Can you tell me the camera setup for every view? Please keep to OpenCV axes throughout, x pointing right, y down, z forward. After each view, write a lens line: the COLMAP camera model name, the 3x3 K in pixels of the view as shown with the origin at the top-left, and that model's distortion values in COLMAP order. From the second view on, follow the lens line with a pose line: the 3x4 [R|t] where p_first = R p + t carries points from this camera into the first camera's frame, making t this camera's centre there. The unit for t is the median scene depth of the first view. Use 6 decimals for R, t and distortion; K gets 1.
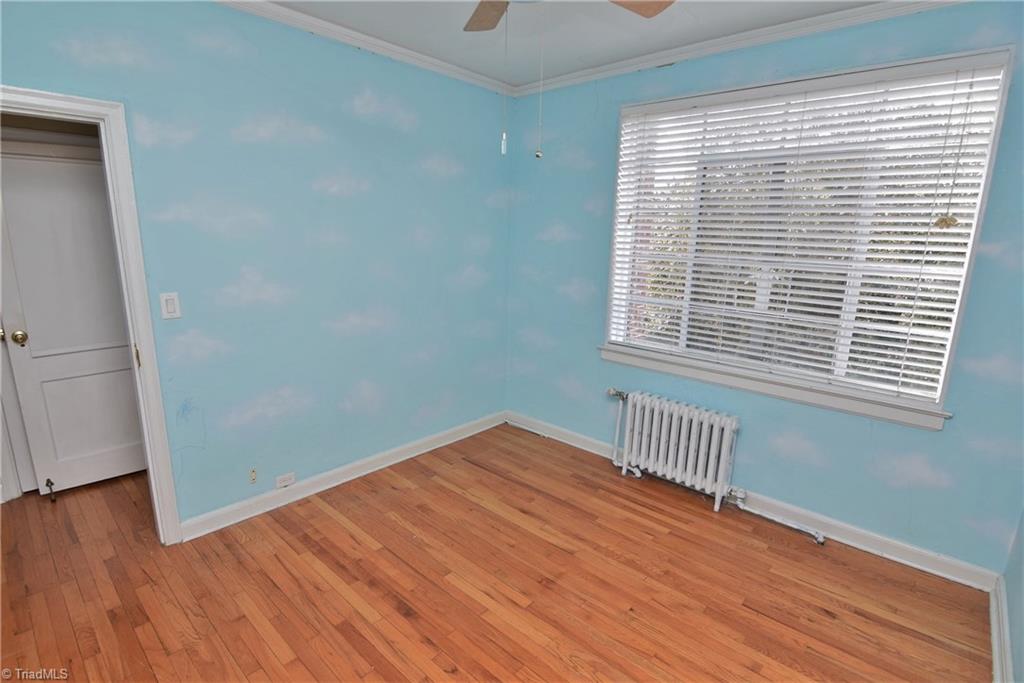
lens RADIAL K [[499.8, 0, 511.2], [0, 499.8, 340.9], [0, 0, 1]] dist [-0.003379, -0.010229]
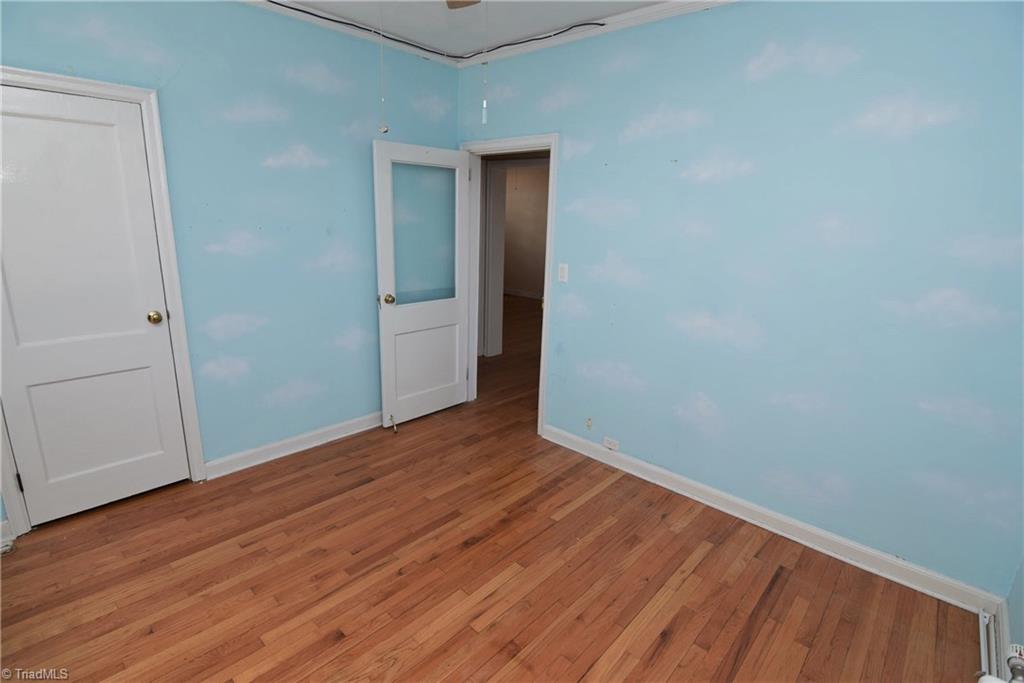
lens RADIAL K [[499.8, 0, 508.6], [0, 499.8, 343.4], [0, 0, 1]] dist [-0.003379, -0.010229]
pose [[-0.010519, 0.225886, -0.974097, 0.602903], [-0.240541, 0.944974, 0.221730, -0.129629], [0.970582, 0.236642, 0.044395, 0.684633]]
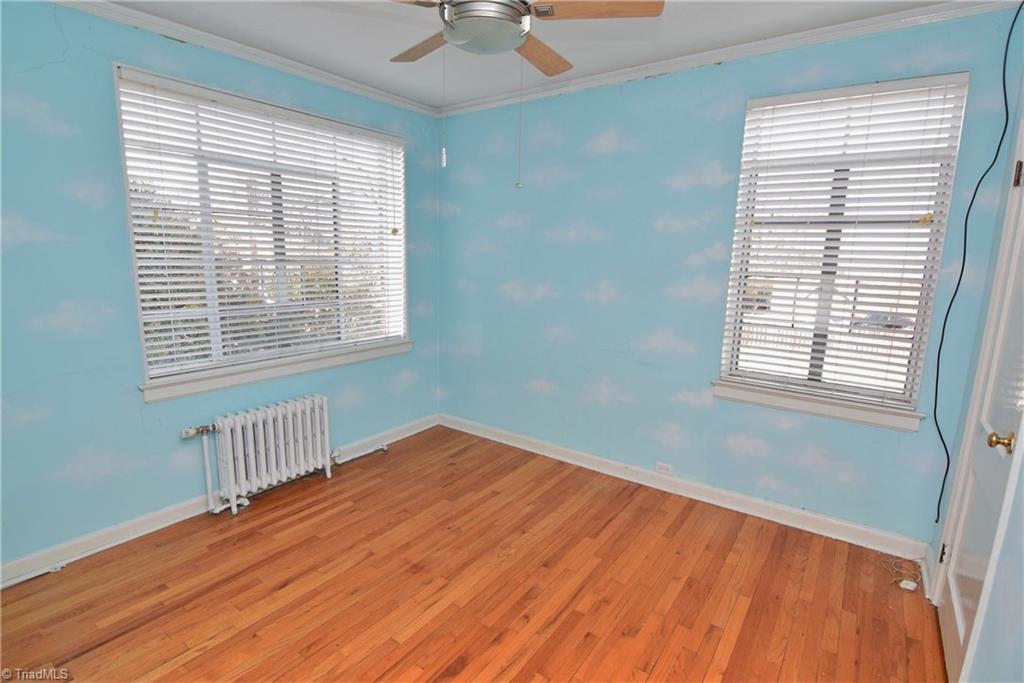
lens RADIAL K [[499.8, 0, 506.2], [0, 499.8, 339.9], [0, 0, 1]] dist [-0.003379, -0.010229]
pose [[-0.100651, -0.197991, 0.975023, -0.716373], [0.186241, 0.958927, 0.213948, -0.139449], [-0.977335, 0.203123, -0.059643, 0.628805]]
